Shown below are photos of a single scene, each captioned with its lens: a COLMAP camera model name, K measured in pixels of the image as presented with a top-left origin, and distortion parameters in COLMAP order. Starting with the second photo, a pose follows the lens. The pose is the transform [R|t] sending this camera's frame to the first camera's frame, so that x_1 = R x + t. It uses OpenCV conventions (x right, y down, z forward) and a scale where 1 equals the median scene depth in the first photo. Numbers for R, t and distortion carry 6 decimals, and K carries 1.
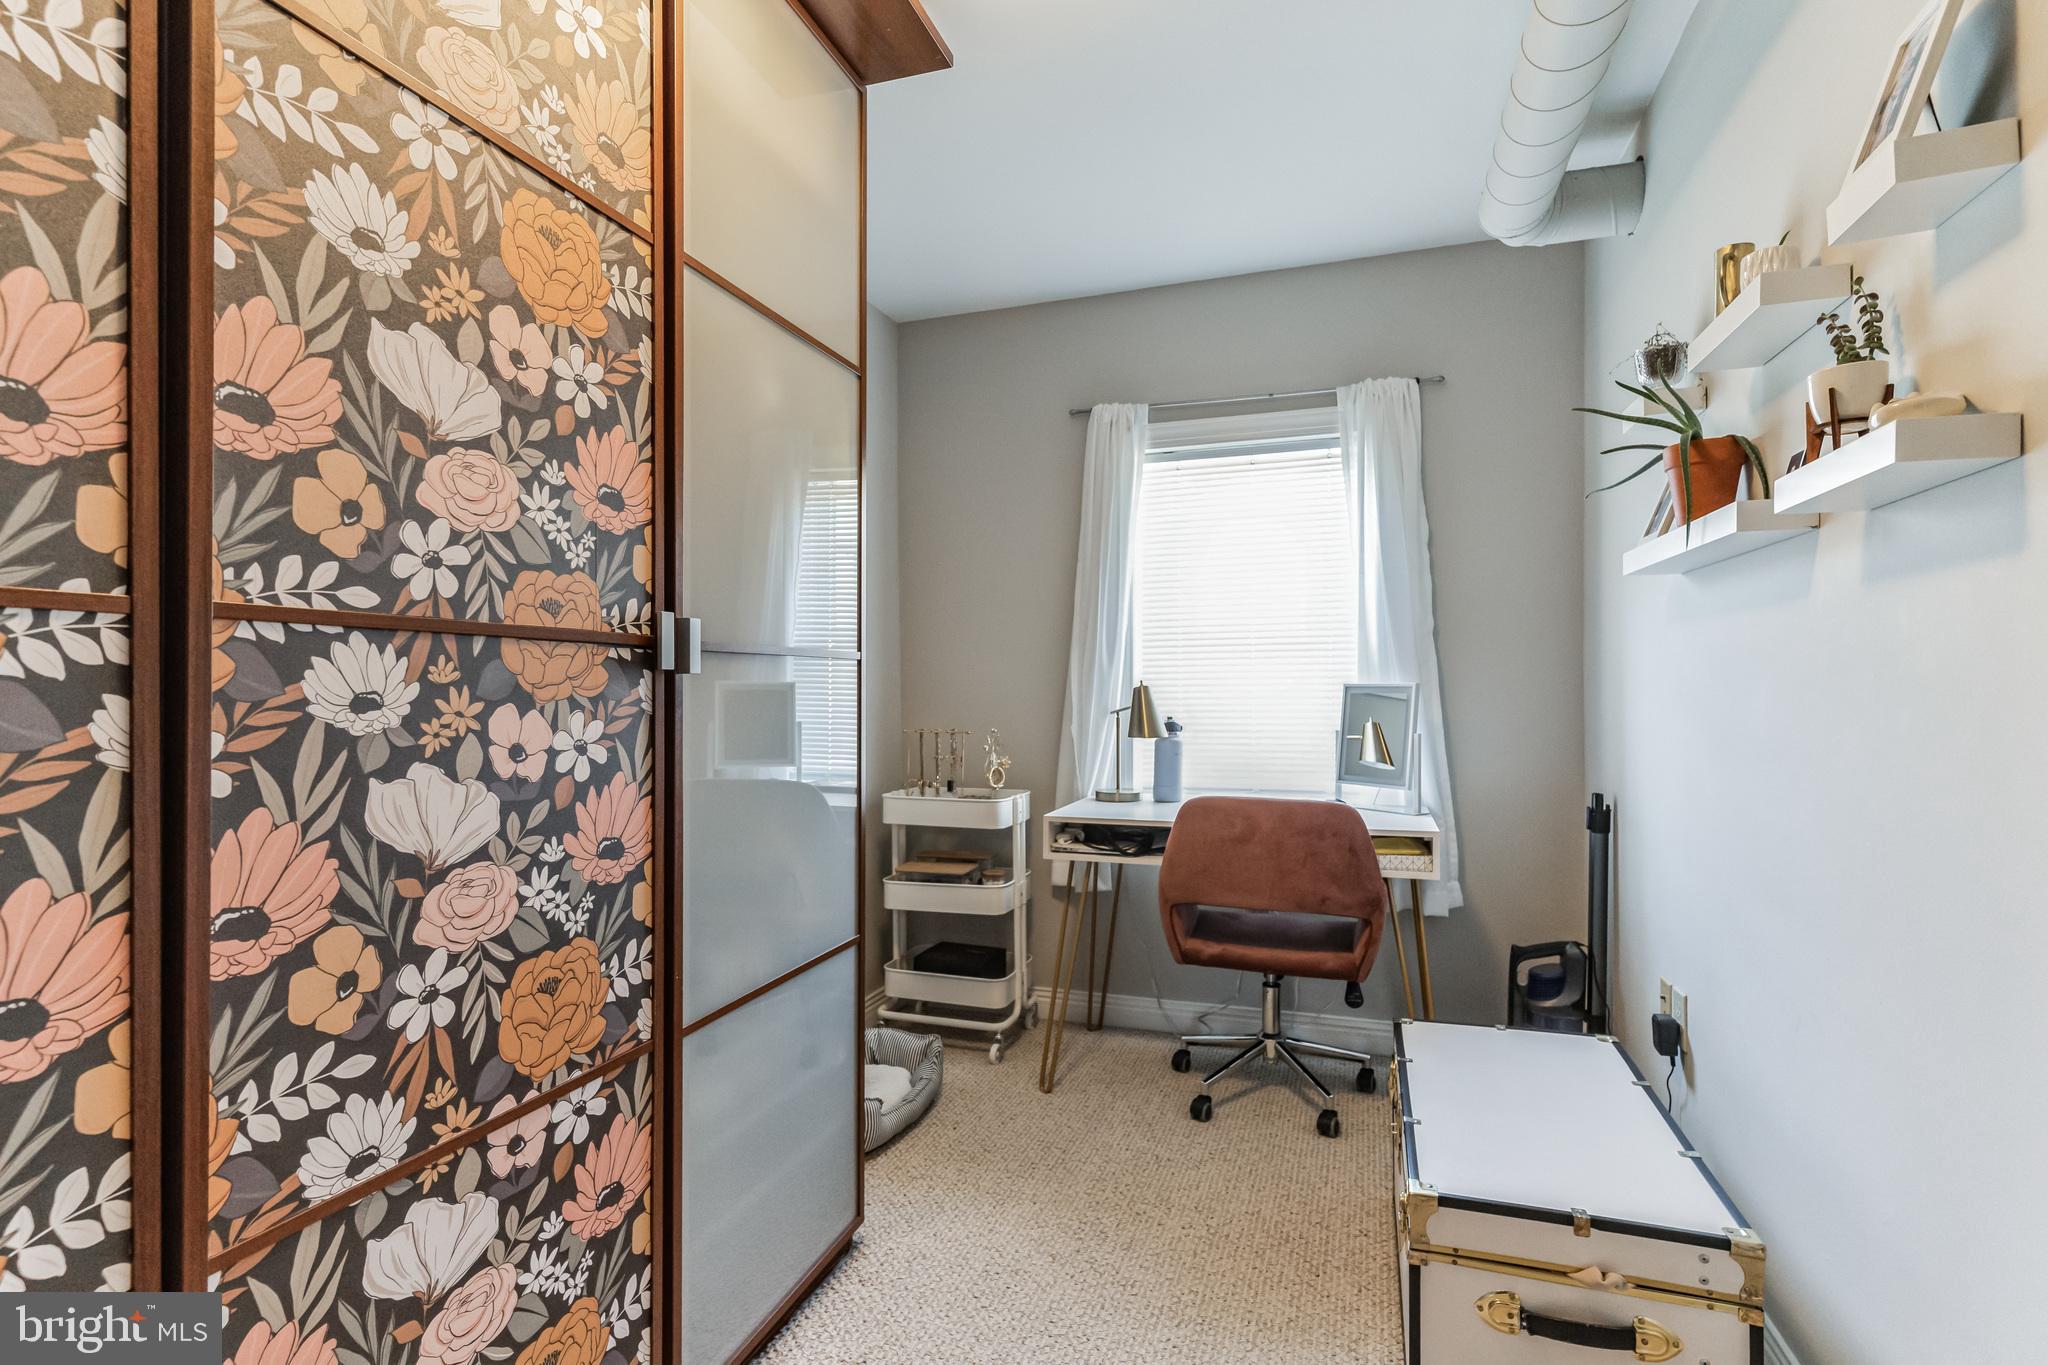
lens RADIAL K [[975.8, 0, 1023.7], [0, 975.8, 684.3], [0, 0, 1]] dist [0.001777, 0.000733]
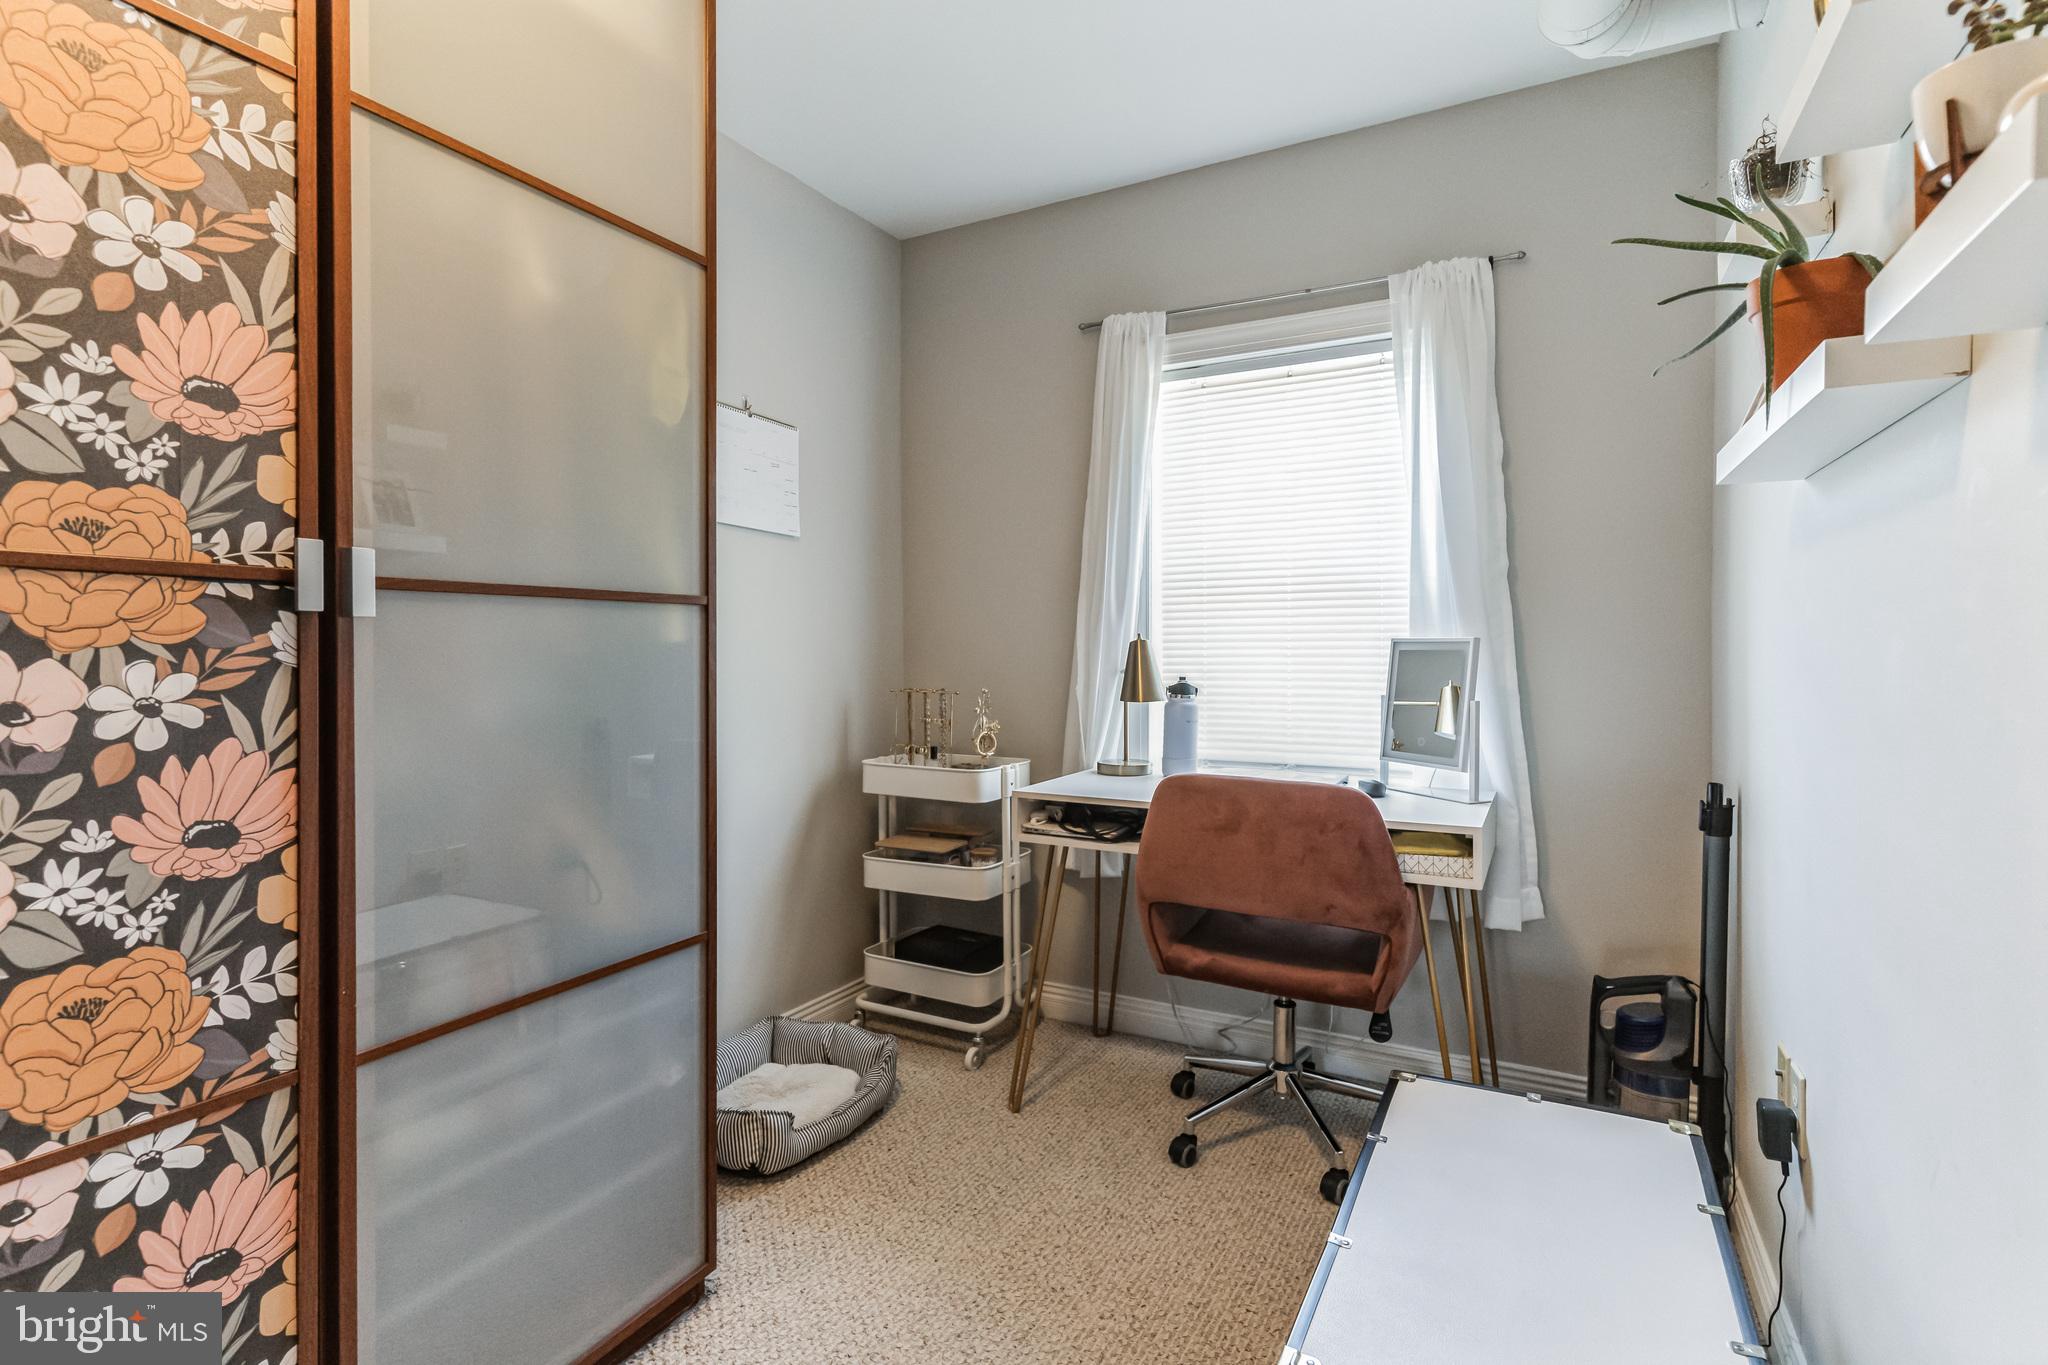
lens RADIAL K [[975.8, 0, 1022.5], [0, 975.8, 651.8], [0, 0, 1]] dist [0.001777, 0.000733]
pose [[0.985700, 0.005058, -0.168433, 0.191398], [-0.003582, 0.999952, 0.009067, 0.004864], [0.168471, -0.008334, 0.985671, 0.170454]]
